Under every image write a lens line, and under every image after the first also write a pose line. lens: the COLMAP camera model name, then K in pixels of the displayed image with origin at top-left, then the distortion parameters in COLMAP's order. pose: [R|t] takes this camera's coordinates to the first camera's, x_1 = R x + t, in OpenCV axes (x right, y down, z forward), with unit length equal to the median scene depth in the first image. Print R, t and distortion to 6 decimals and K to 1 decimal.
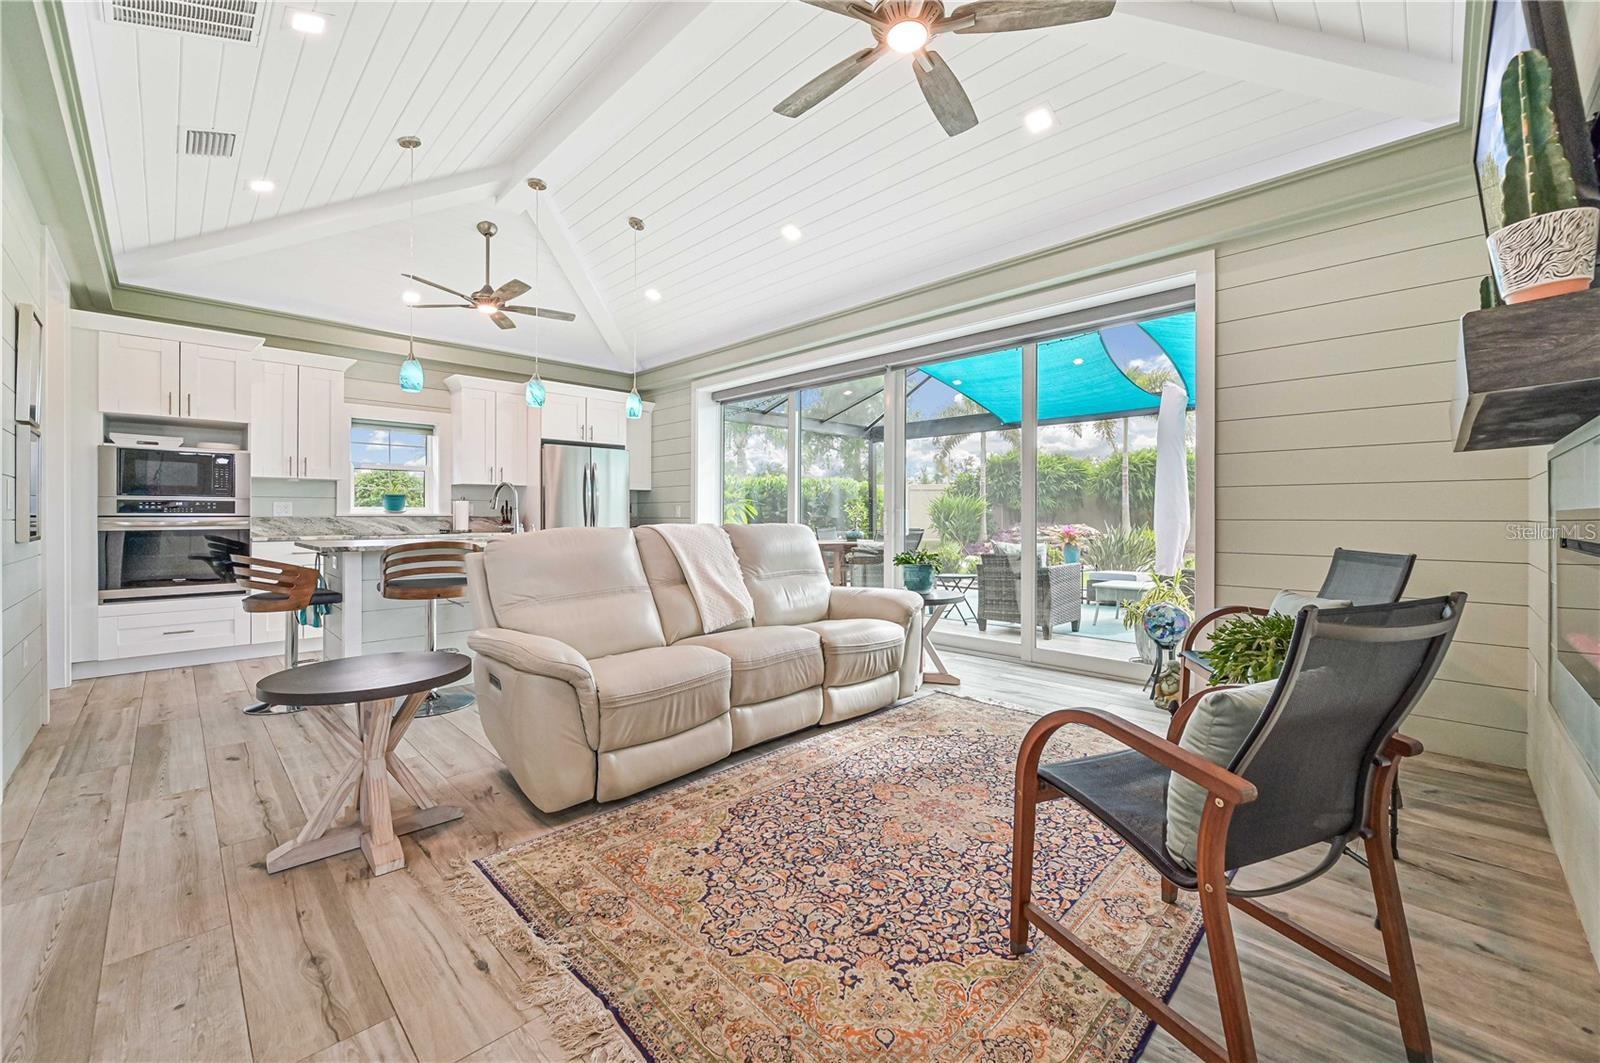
lens RADIAL K [[635.8, 0, 803.3], [0, 635.8, 515.5], [0, 0, 1]] dist [0.001471, 0.000175]
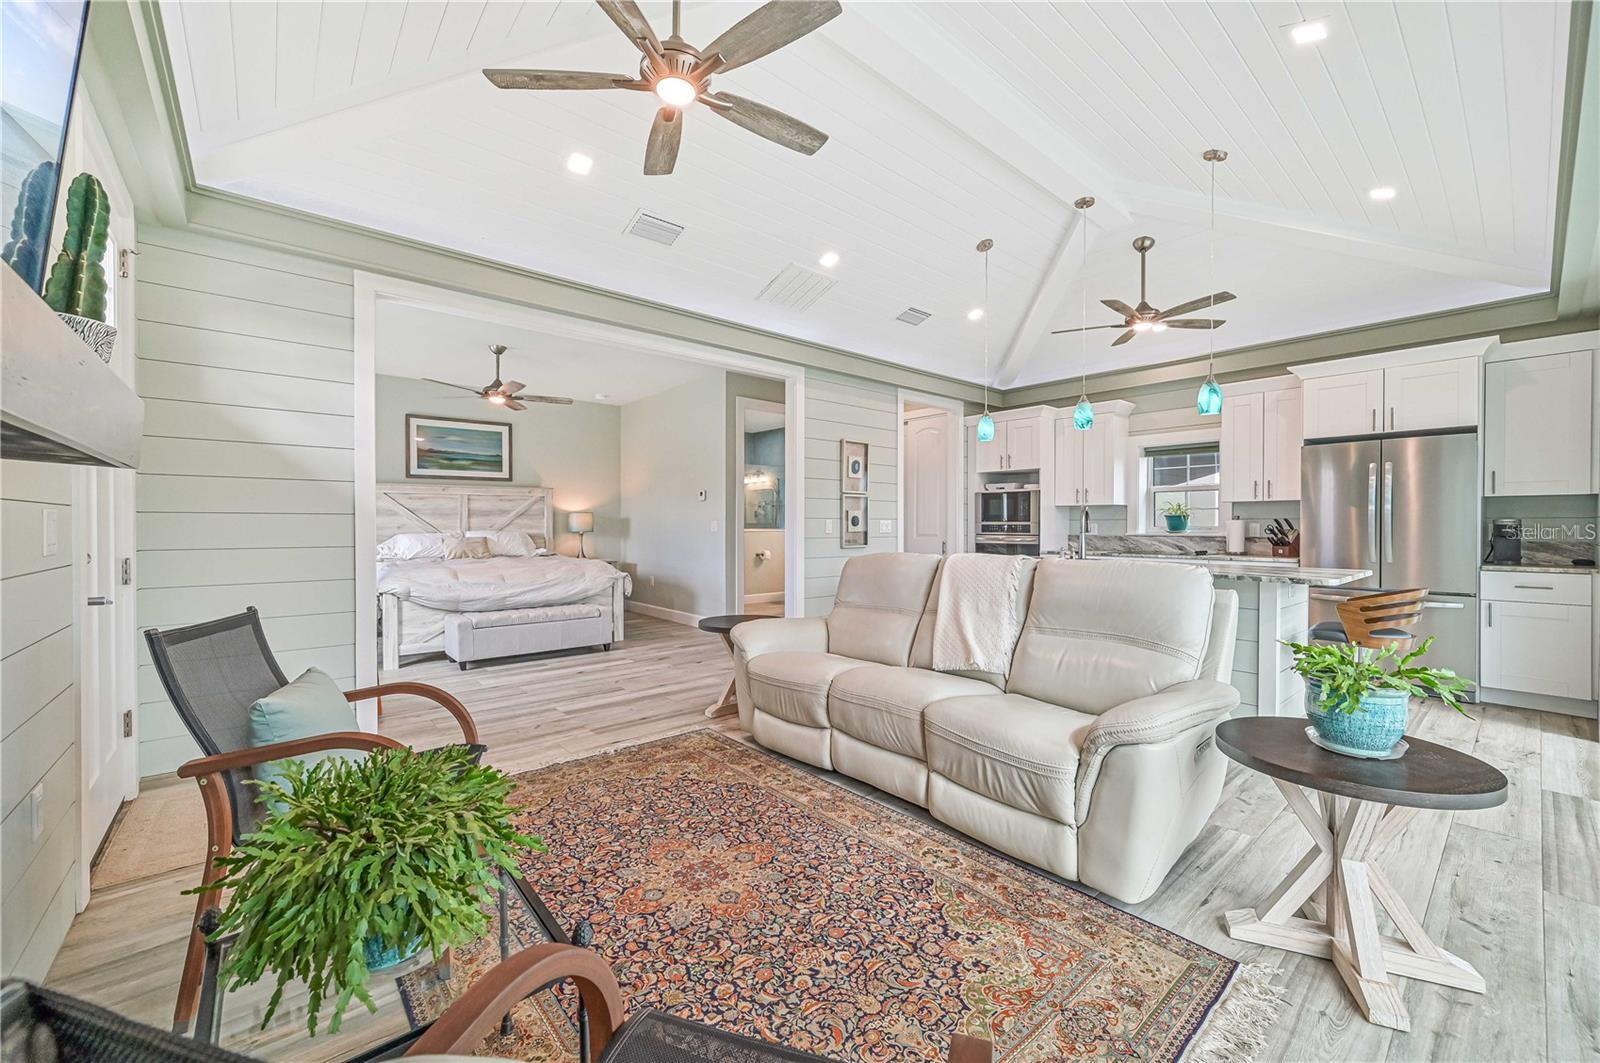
lens RADIAL K [[627.4, 0, 803.7], [0, 627.4, 526.7], [0, 0, 1]] dist [0.001066, 0.000311]
pose [[-0.075464, 0.003121, -0.997144, 0.890623], [0.000638, 0.999995, 0.003082, -0.036124], [0.997148, -0.000403, -0.075466, 0.976406]]
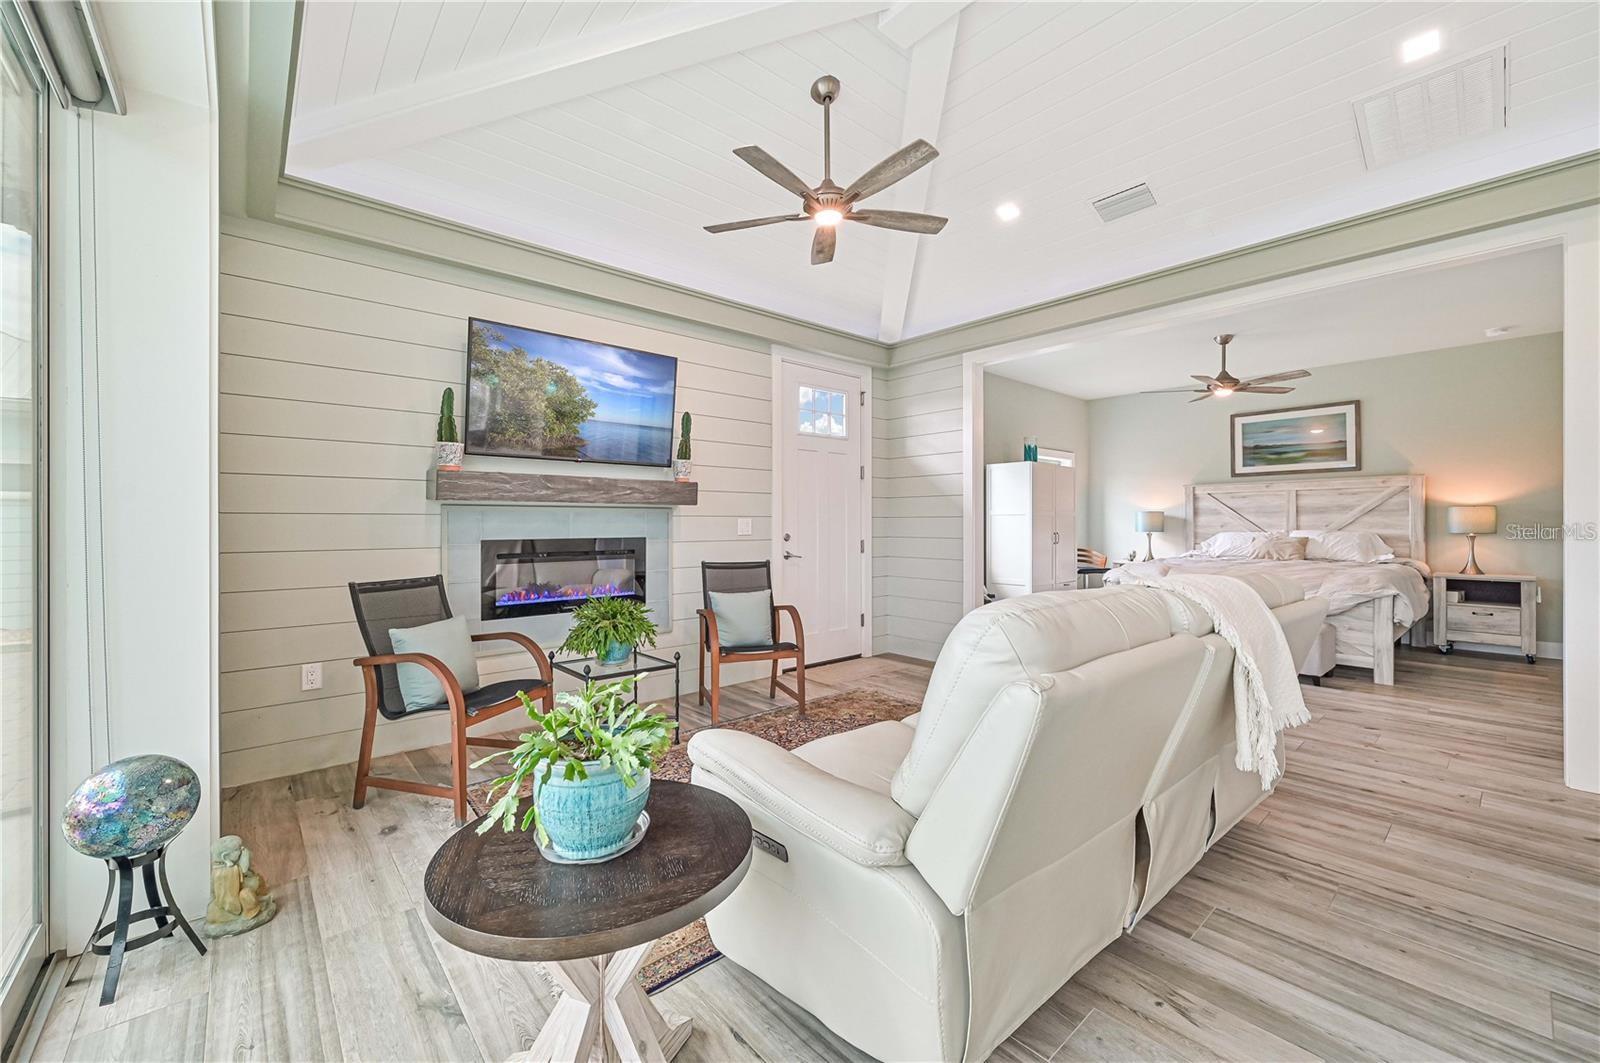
lens RADIAL K [[630.7, 0, 804.3], [0, 630.7, 521.4], [0, 0, 1]] dist [-0.000506, 0.000296]
pose [[-0.997922, 0.001217, 0.064429, 0.095137], [0.000951, 0.999991, -0.004159, -0.036340], [-0.064434, -0.004089, -0.997914, 1.865020]]
